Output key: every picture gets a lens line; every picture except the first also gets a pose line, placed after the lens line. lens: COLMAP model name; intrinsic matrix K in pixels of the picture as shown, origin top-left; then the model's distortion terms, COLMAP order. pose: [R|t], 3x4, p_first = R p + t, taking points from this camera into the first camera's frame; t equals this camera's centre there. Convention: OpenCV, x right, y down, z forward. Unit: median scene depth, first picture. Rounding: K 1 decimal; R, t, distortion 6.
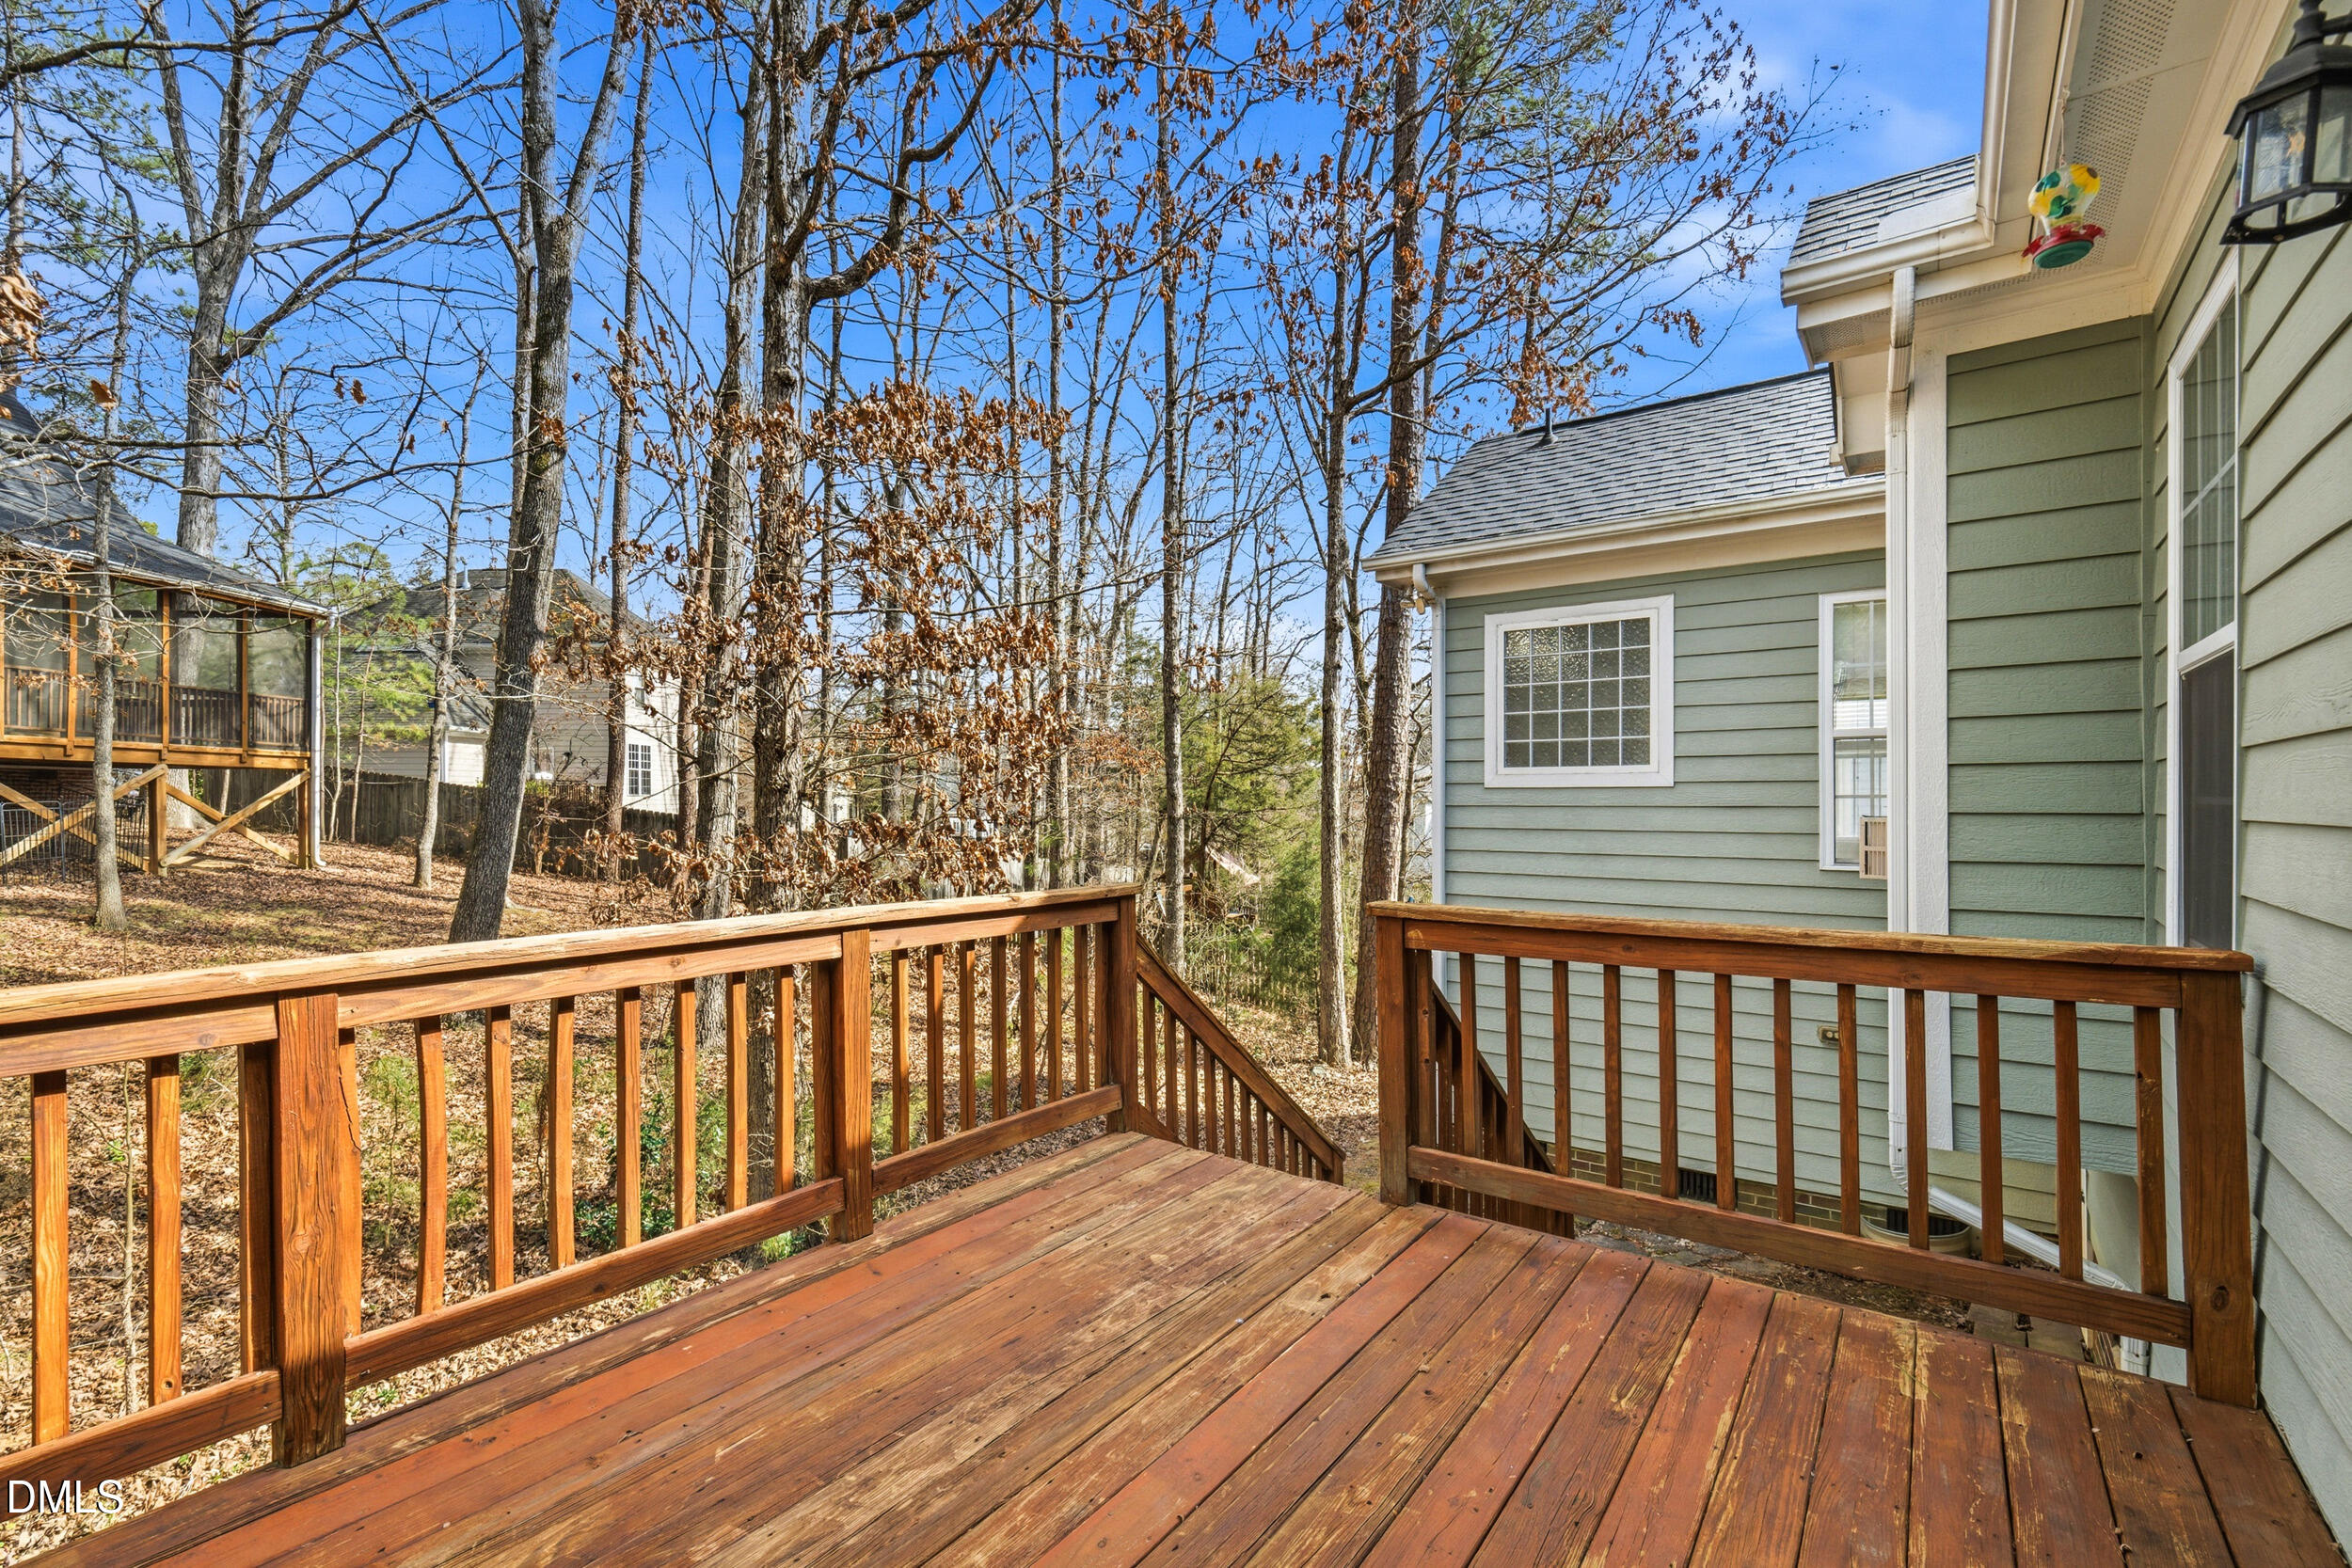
lens RADIAL K [[1066.2, 0, 1182.9], [0, 1066.2, 800.6], [0, 0, 1]] dist [0.001086, 0.000380]
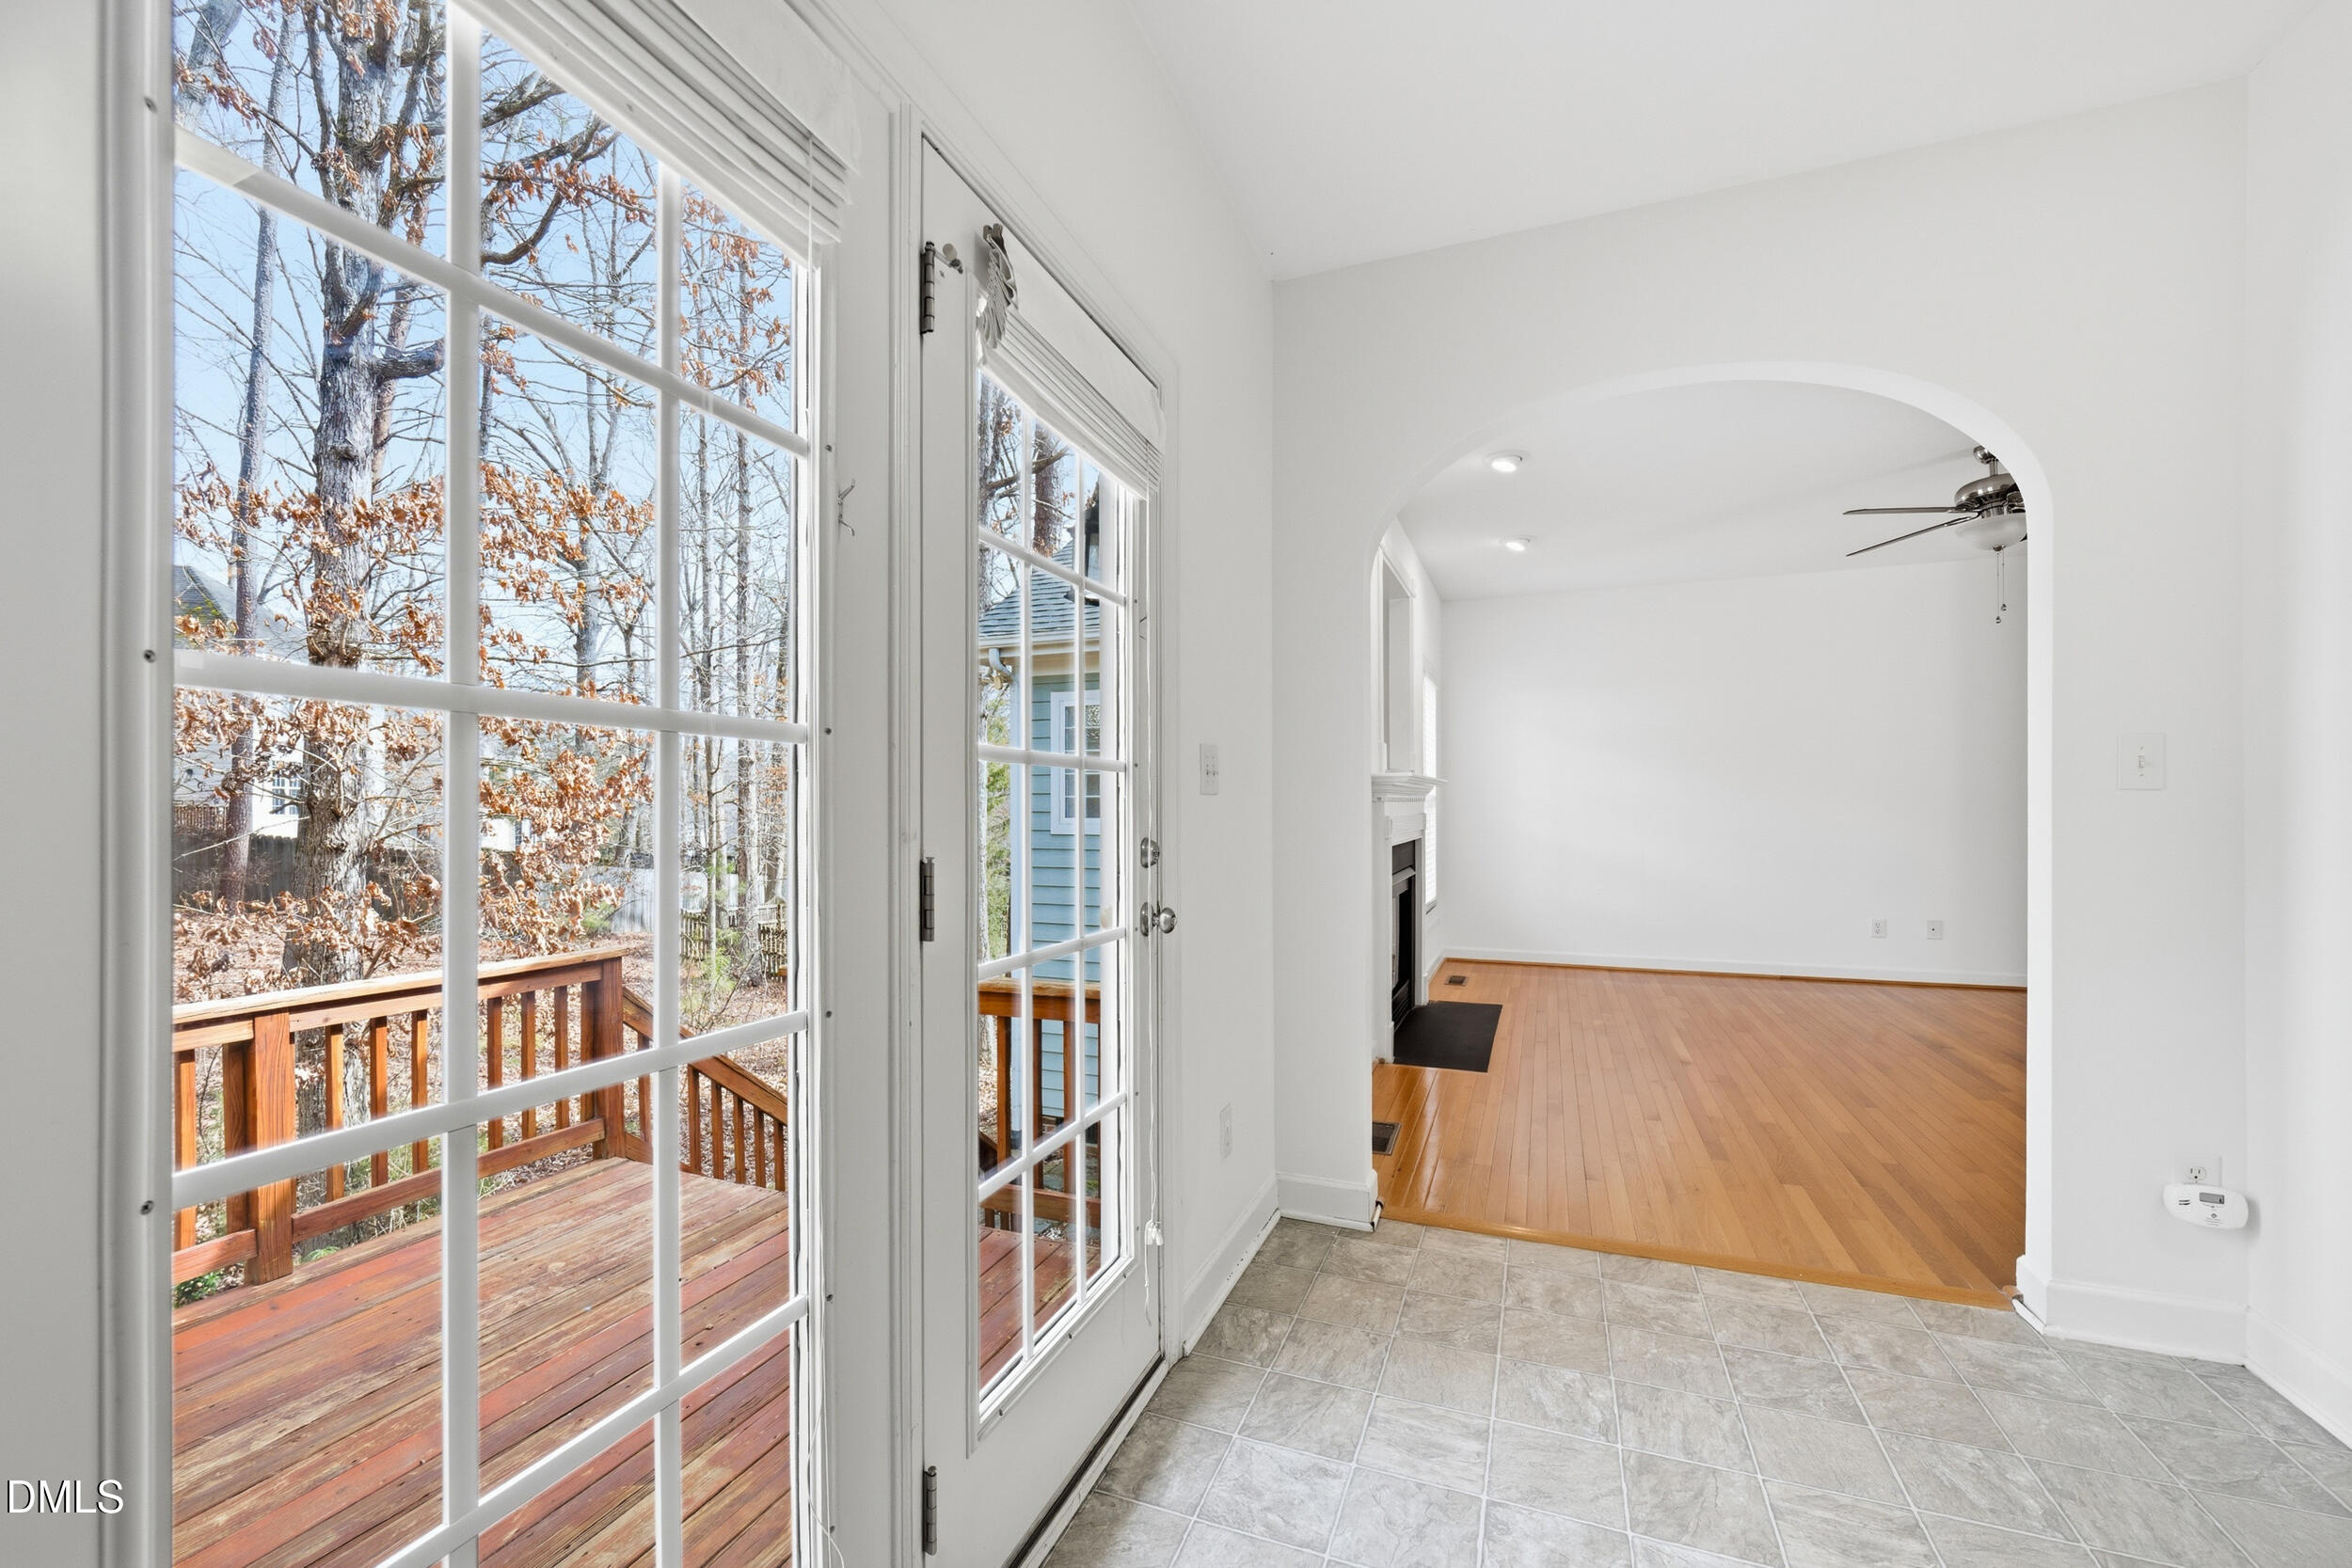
lens RADIAL K [[948.5, 0, 1147.0], [0, 948.5, 825.1], [0, 0, 1]] dist [-0.004161, -0.000366]
pose [[0.964121, -0.001204, 0.265462, 0.144048], [0.000328, 0.999994, 0.003342, -0.037089], [-0.265464, -0.003135, 0.964116, -0.102619]]
